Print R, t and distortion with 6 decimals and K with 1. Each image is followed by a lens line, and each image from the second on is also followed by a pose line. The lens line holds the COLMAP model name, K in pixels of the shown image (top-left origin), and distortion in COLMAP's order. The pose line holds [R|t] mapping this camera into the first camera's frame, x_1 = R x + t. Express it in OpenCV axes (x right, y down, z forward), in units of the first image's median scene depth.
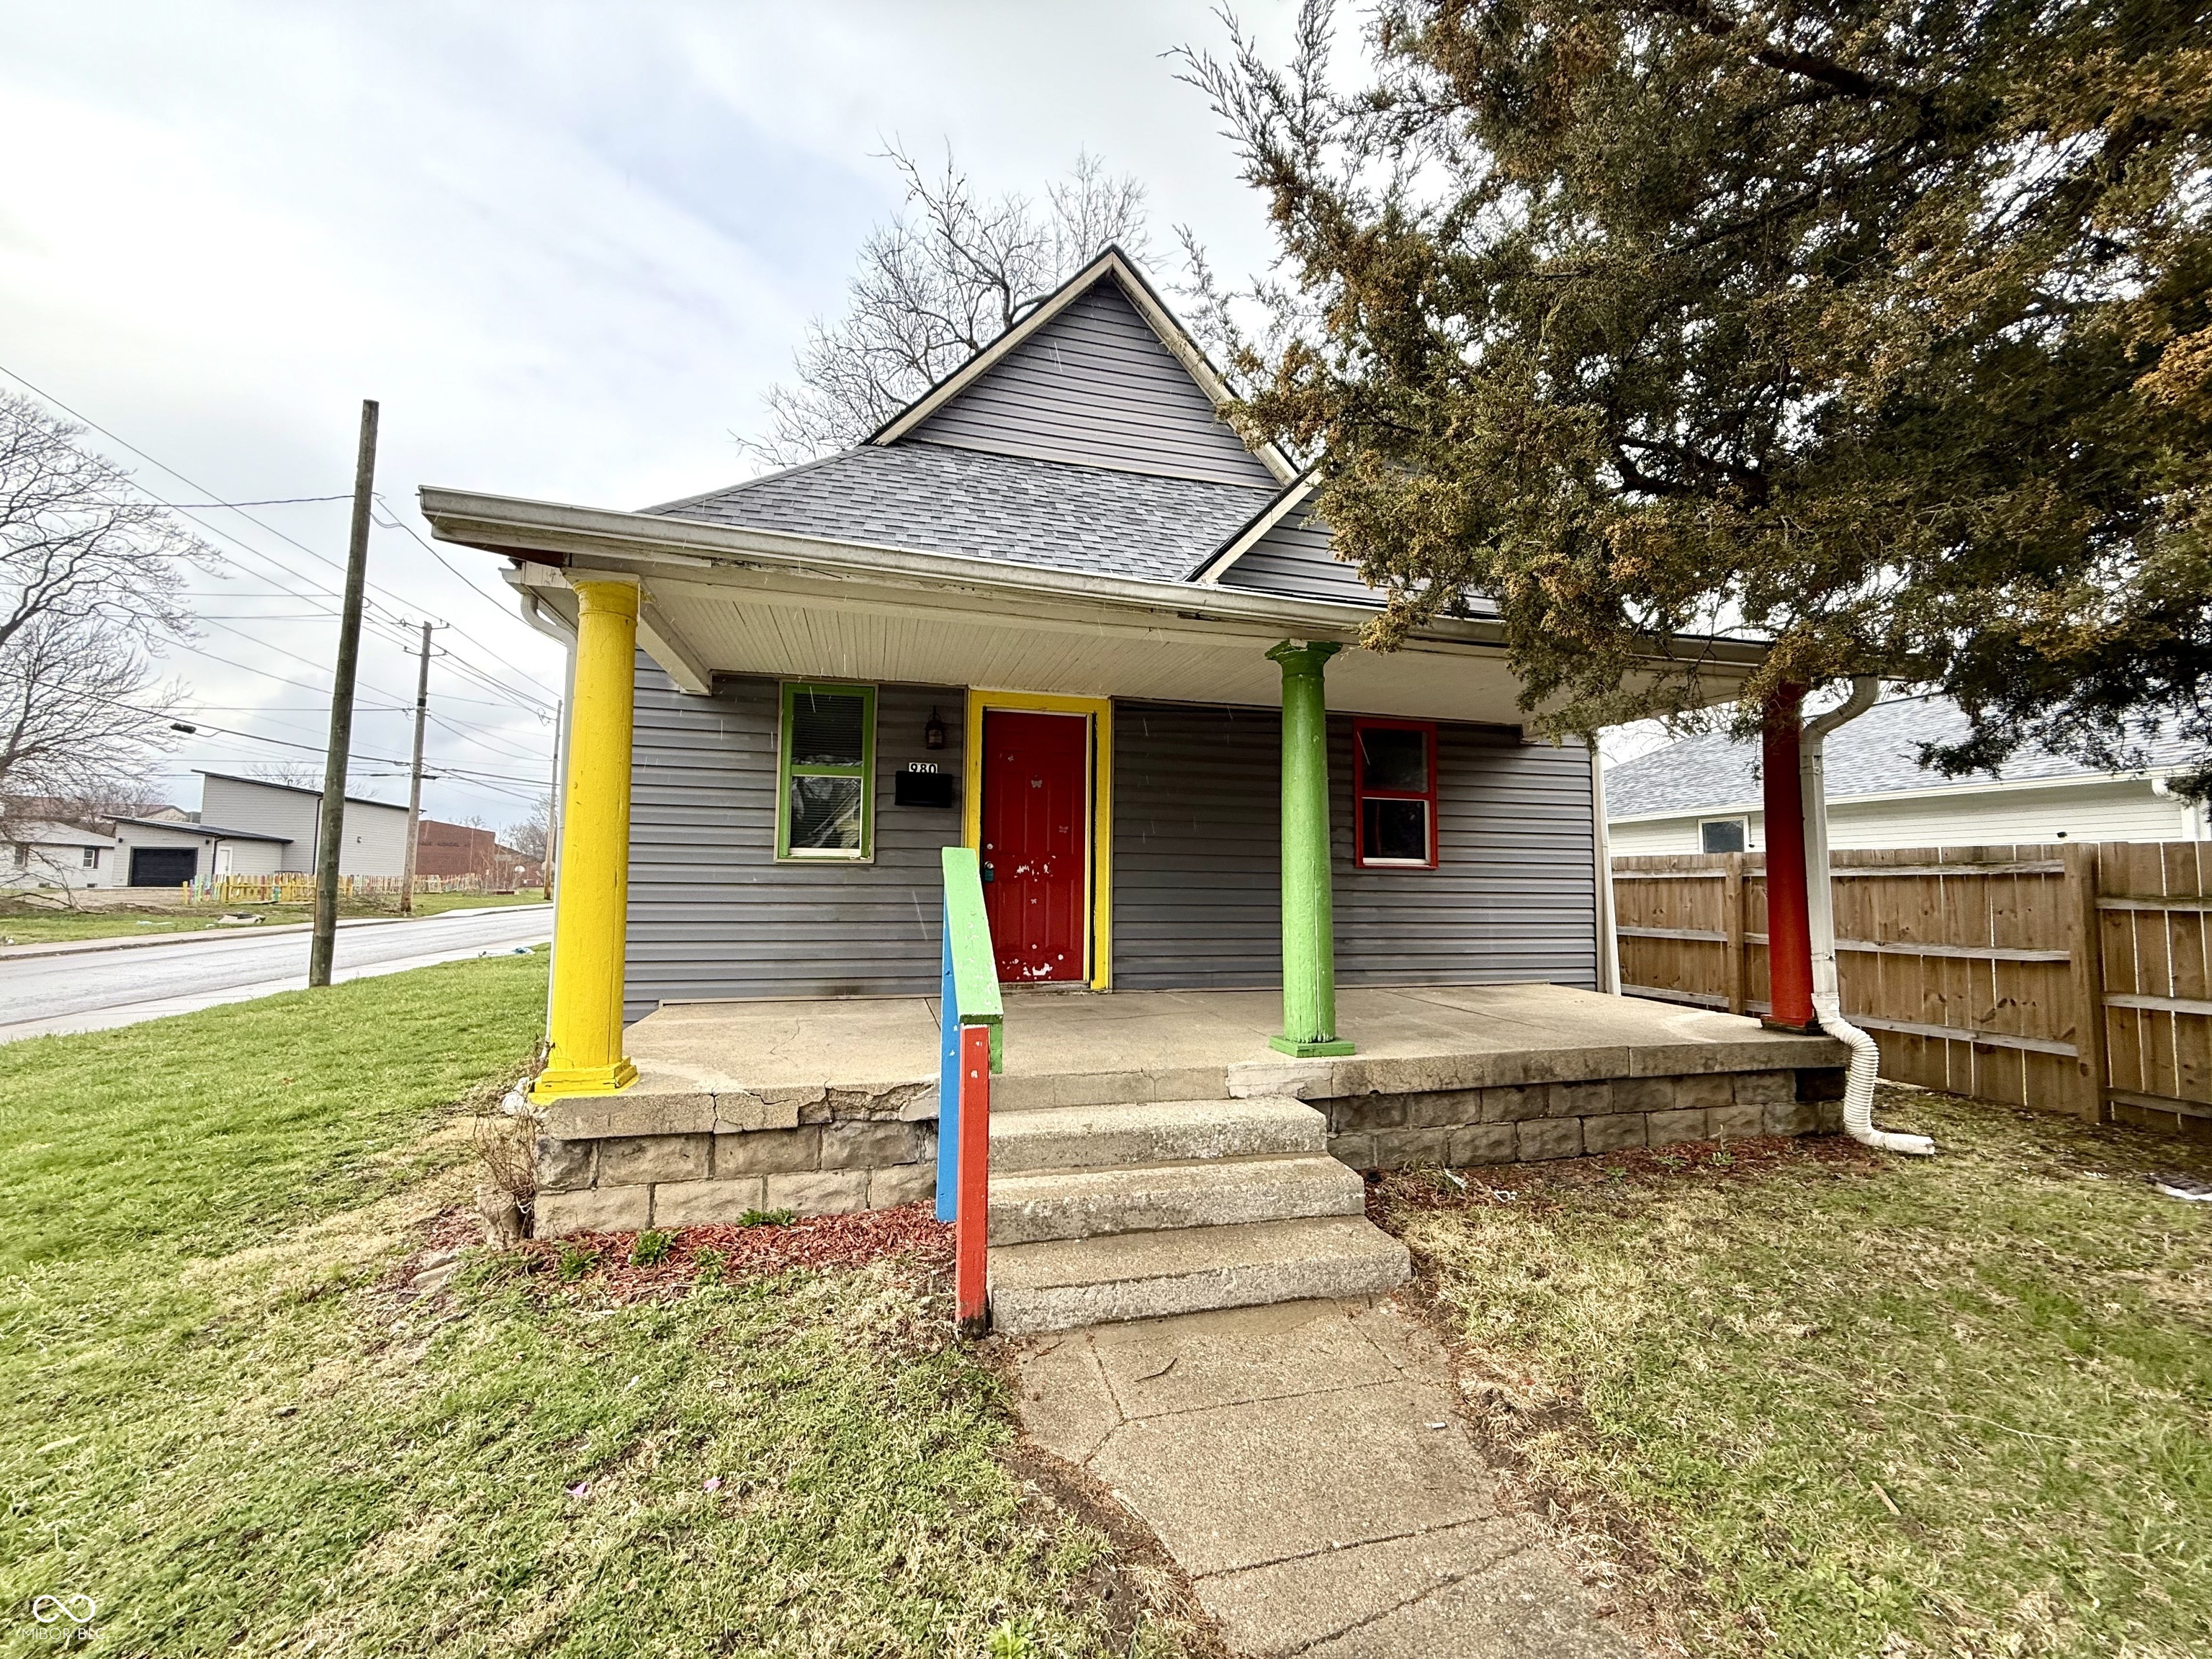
lens RADIAL K [[877.8, 0, 1100.2], [0, 877.8, 831.9], [0, 0, 1]] dist [-0.000307, 0.000299]
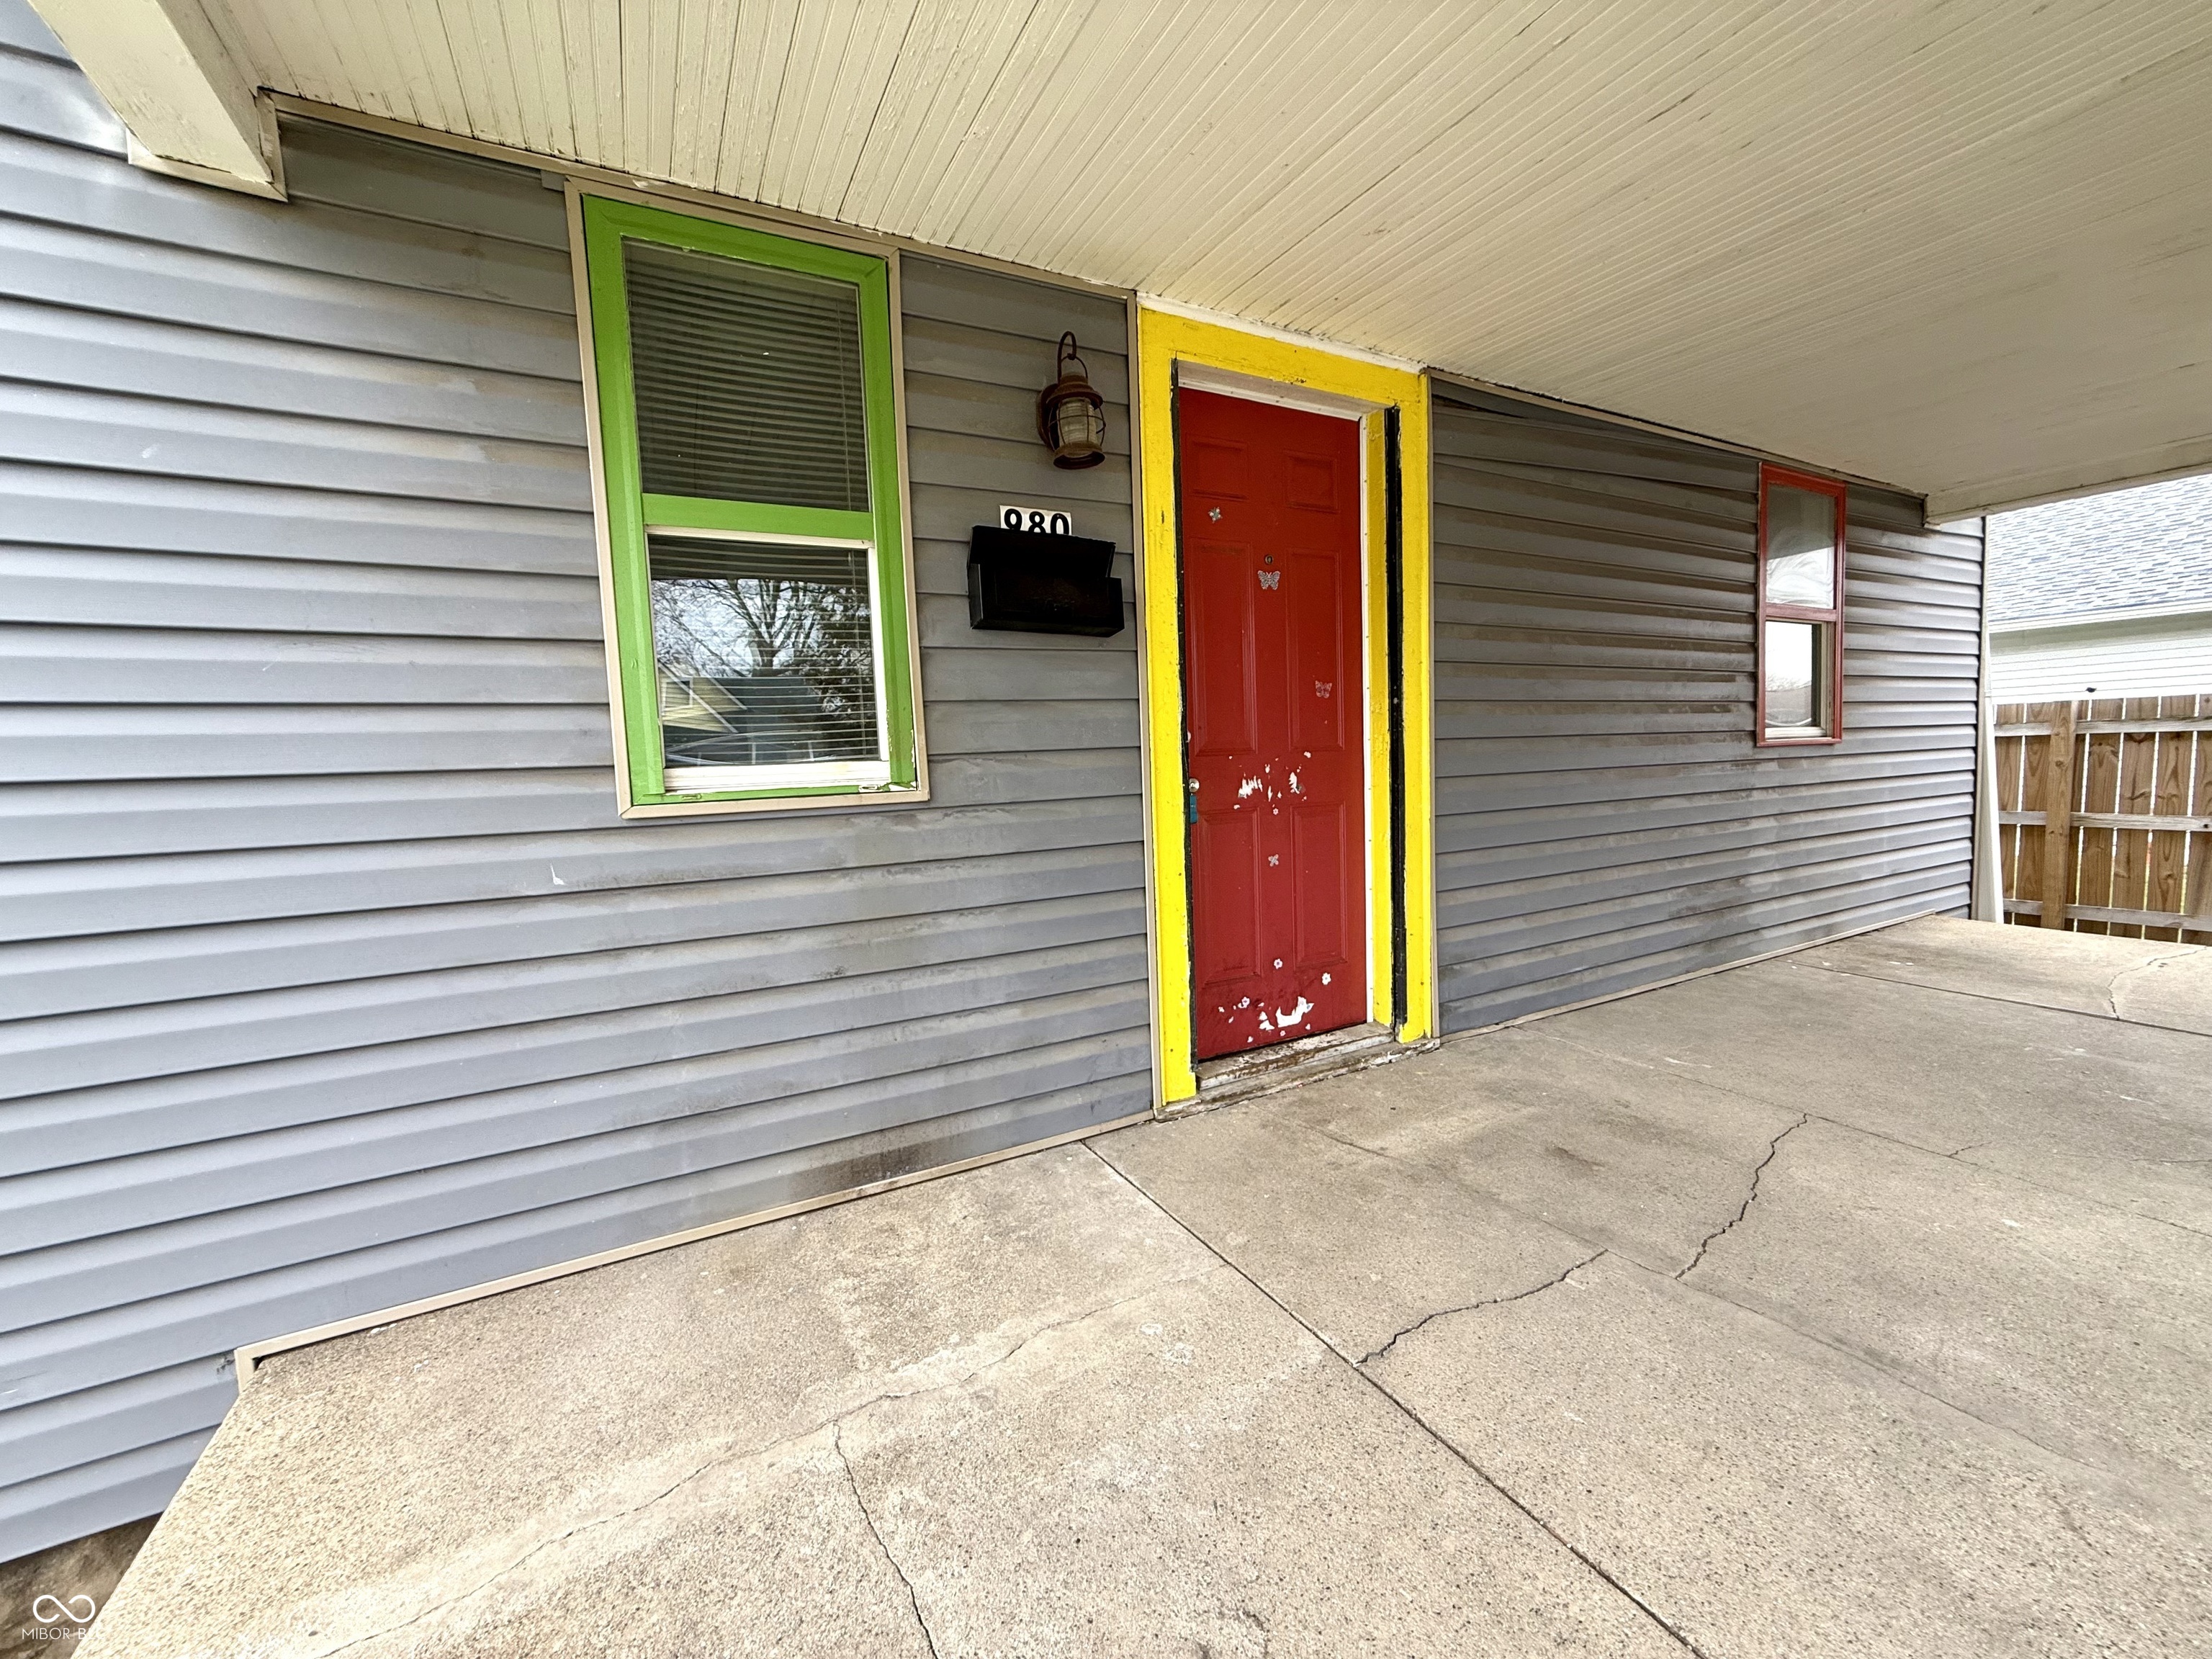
lens RADIAL K [[894.9, 0, 1106.0], [0, 894.9, 829.5], [0, 0, 1]] dist [0.000750, 0.000147]
pose [[0.969565, -0.064517, 0.236181, -0.352972], [0.031251, 0.989377, 0.141976, -0.000538], [-0.242832, -0.130274, 0.961281, 0.826791]]
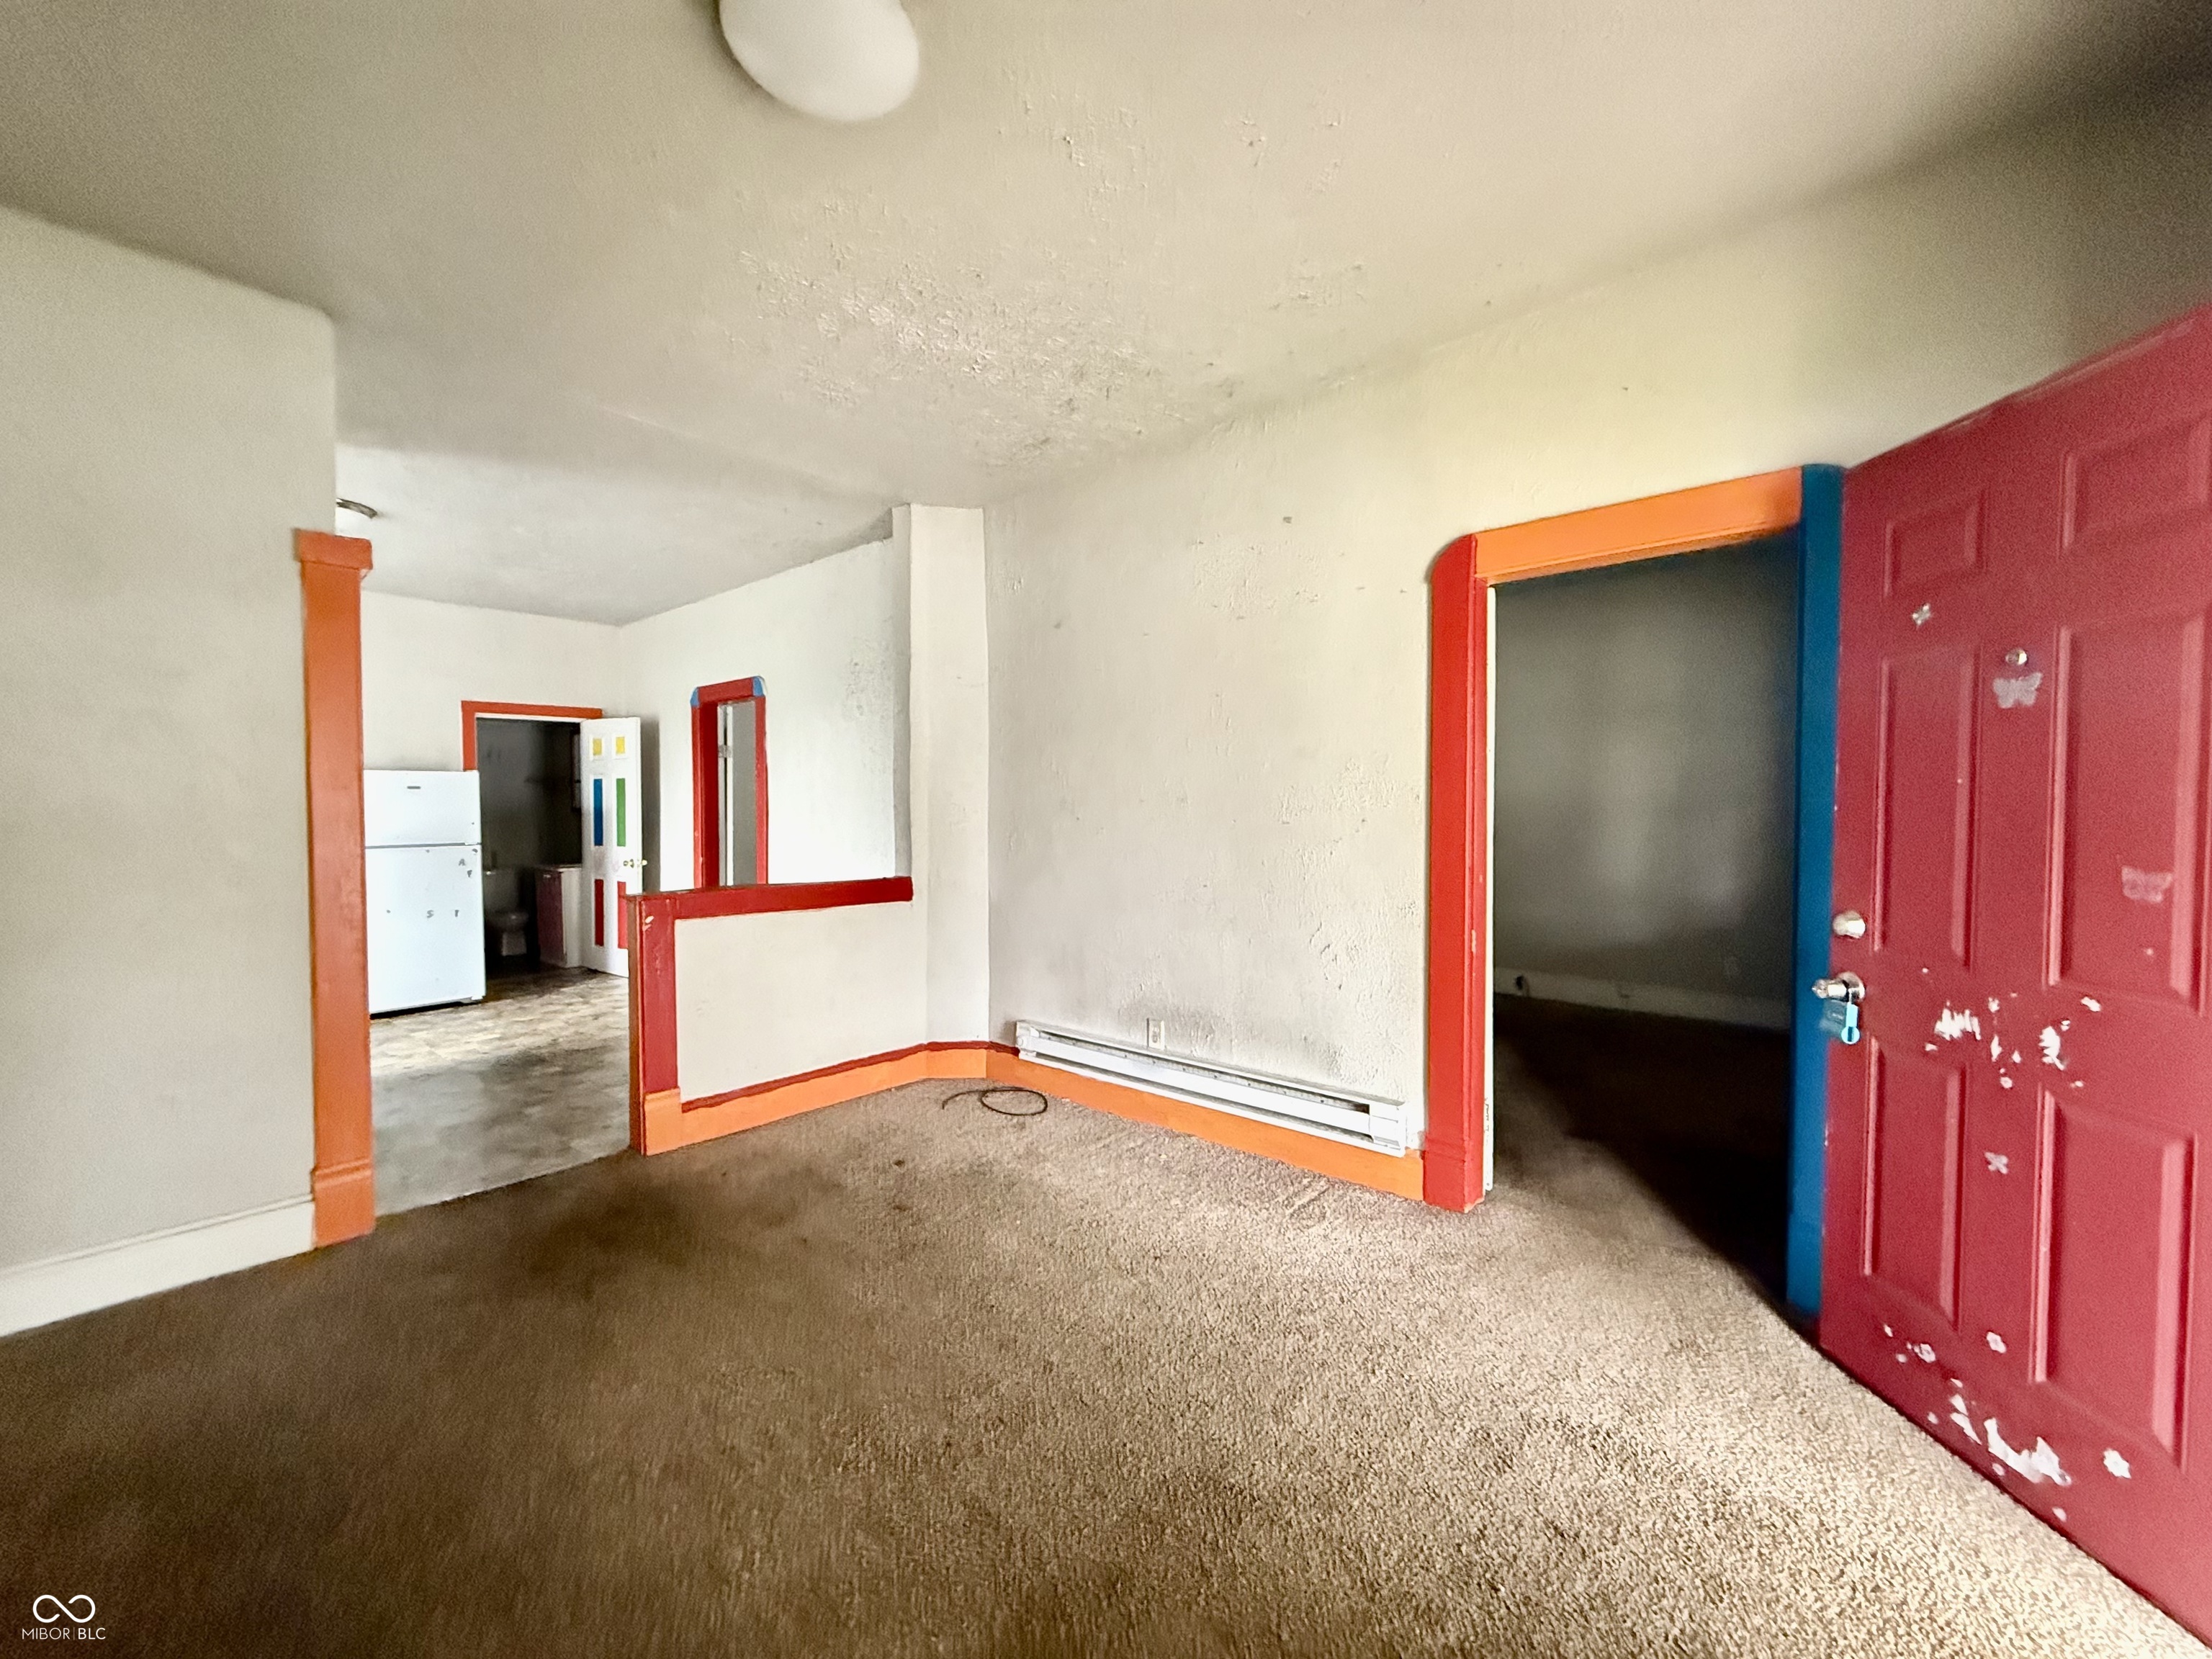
lens RADIAL K [[877.8, 0, 1100.2], [0, 877.8, 831.9], [0, 0, 1]] dist [-0.000307, 0.000299]
pose [[-0.251089, 0.016687, -0.967820, 0.316397], [0.053332, 0.998571, 0.003381, -0.041227], [0.966494, -0.050767, -0.251620, 1.125983]]
